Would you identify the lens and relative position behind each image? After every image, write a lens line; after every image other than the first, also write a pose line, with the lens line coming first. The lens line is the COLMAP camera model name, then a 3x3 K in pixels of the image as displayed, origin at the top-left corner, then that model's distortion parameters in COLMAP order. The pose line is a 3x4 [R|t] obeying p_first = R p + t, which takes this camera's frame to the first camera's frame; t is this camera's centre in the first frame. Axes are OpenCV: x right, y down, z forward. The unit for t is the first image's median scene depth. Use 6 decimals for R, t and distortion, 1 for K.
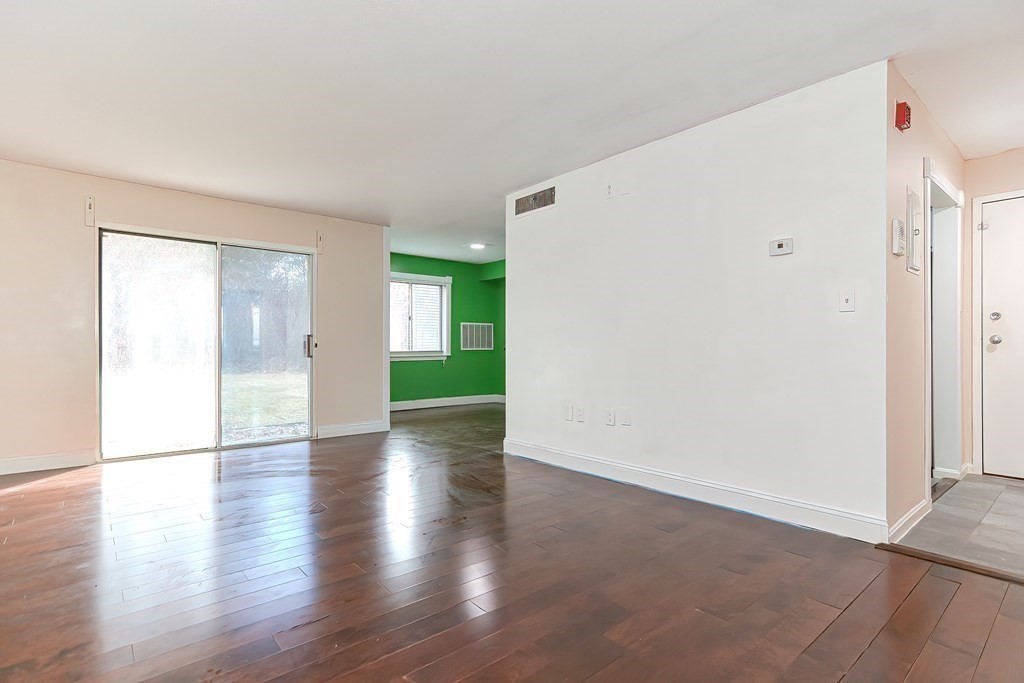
lens RADIAL K [[506.6, 0, 512.0], [0, 506.6, 341.5], [0, 0, 1]] dist [0.018362, 0.000084]
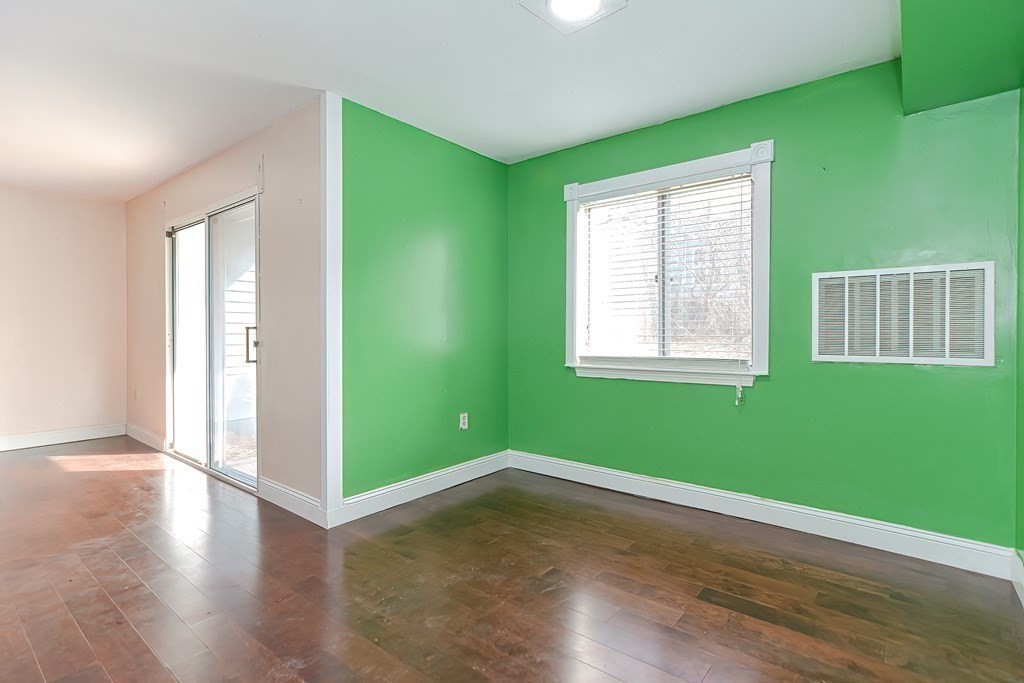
lens RADIAL K [[506.6, 0, 512.0], [0, 506.6, 341.5], [0, 0, 1]] dist [0.018362, 0.000084]
pose [[0.174931, 0.015784, -0.984454, 0.183340], [0.001662, 0.999865, 0.016327, -0.000595], [0.984579, -0.004492, 0.174881, 0.771088]]
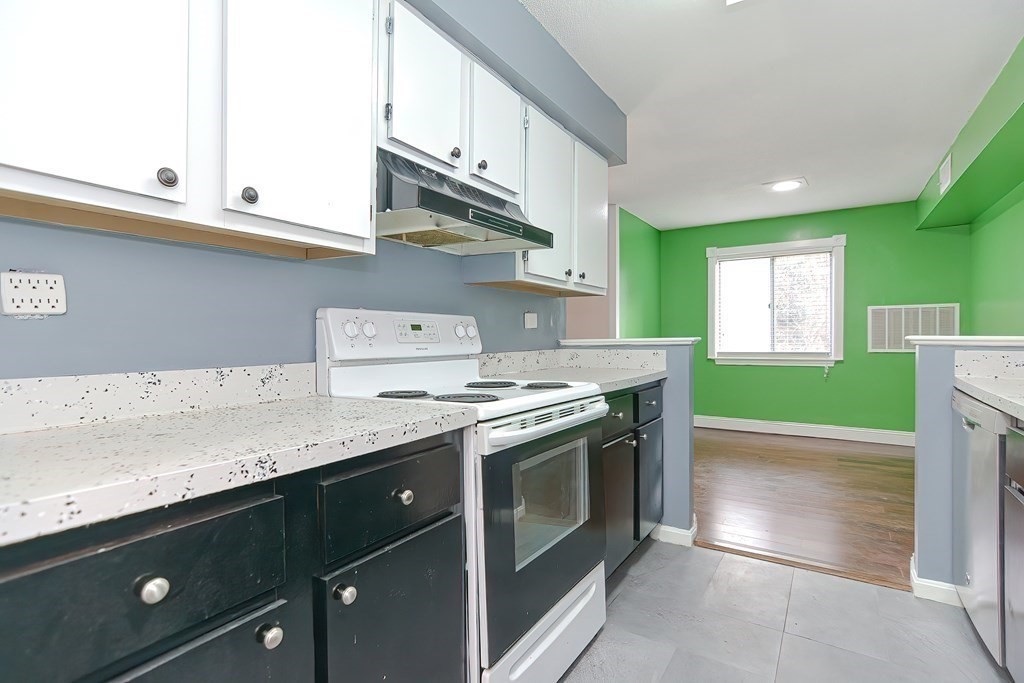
lens RADIAL K [[506.6, 0, 512.0], [0, 506.6, 341.5], [0, 0, 1]] dist [0.018362, 0.000084]
pose [[0.275007, 0.003303, -0.961437, 0.375124], [0.004387, 0.999979, 0.004691, -0.000350], [0.961432, -0.005508, 0.274987, 0.429553]]
